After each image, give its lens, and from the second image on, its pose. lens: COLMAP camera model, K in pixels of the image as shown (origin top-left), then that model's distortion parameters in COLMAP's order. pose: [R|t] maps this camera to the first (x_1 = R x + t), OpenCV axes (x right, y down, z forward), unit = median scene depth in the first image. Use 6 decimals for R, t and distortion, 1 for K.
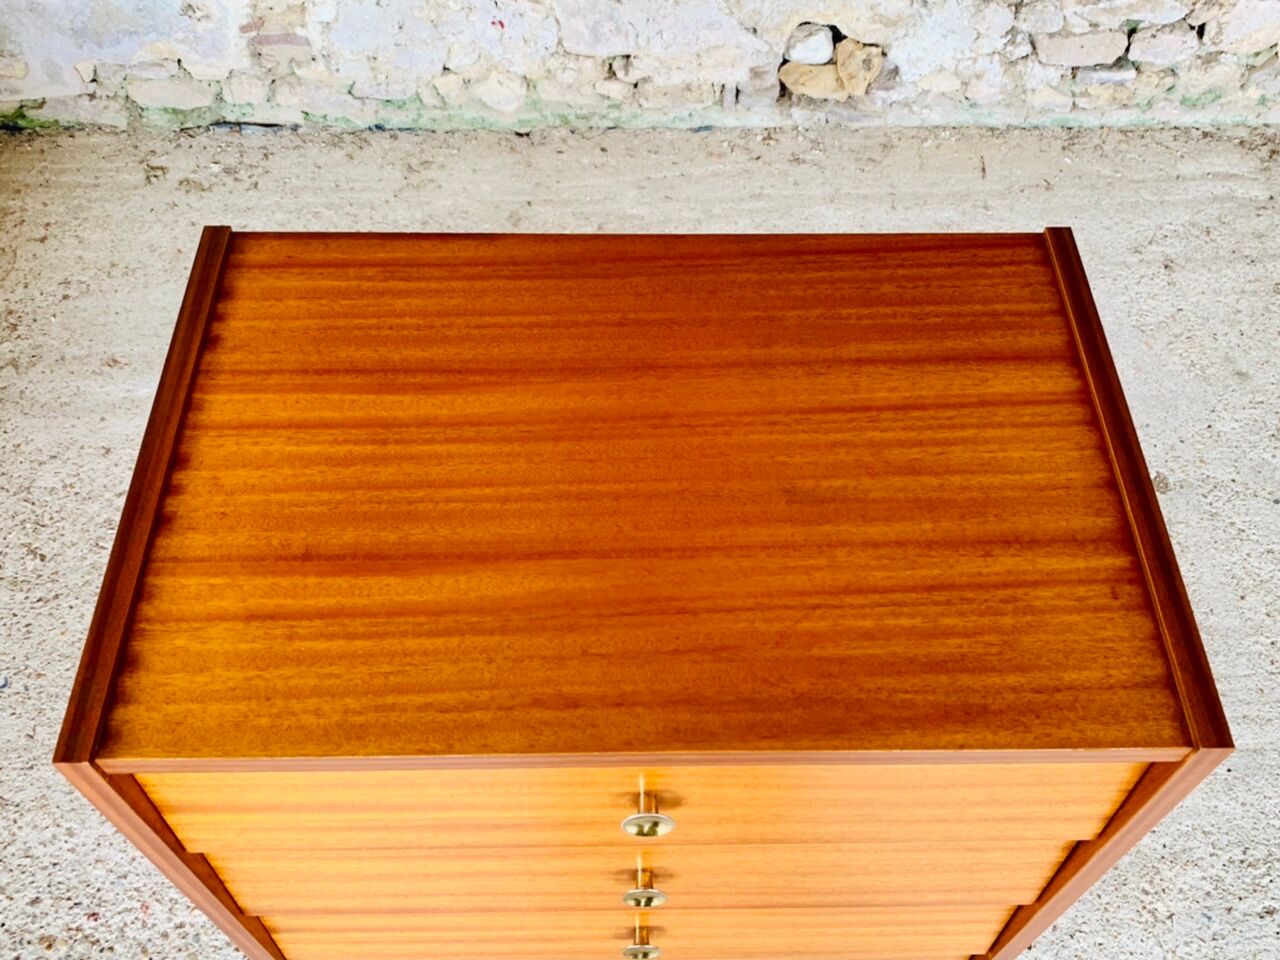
lens RADIAL K [[1195.6, 0, 659.3], [0, 1195.6, 484.7], [0, 0, 1]] dist [0.003421, -0.003487]
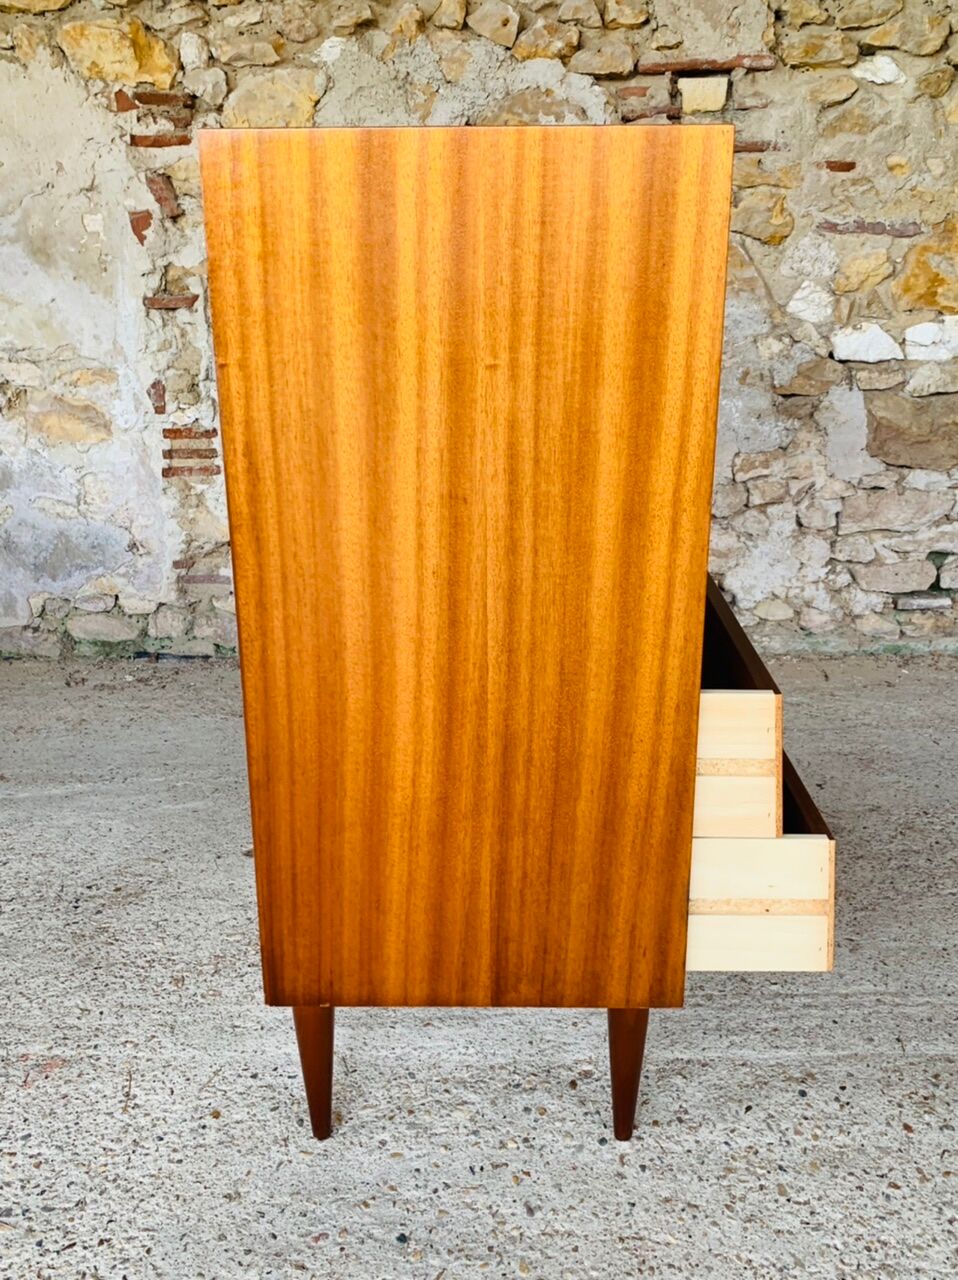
lens RADIAL K [[1171.6, 0, 479.1], [0, 1171.6, 631.1], [0, 0, 1]] dist [-0.002726, 0.008717]
pose [[0.998419, -0.019035, -0.052889, 0.015693], [-0.014720, 0.819531, -0.572846, 0.341138], [0.054248, 0.572719, 0.817955, 0.102084]]
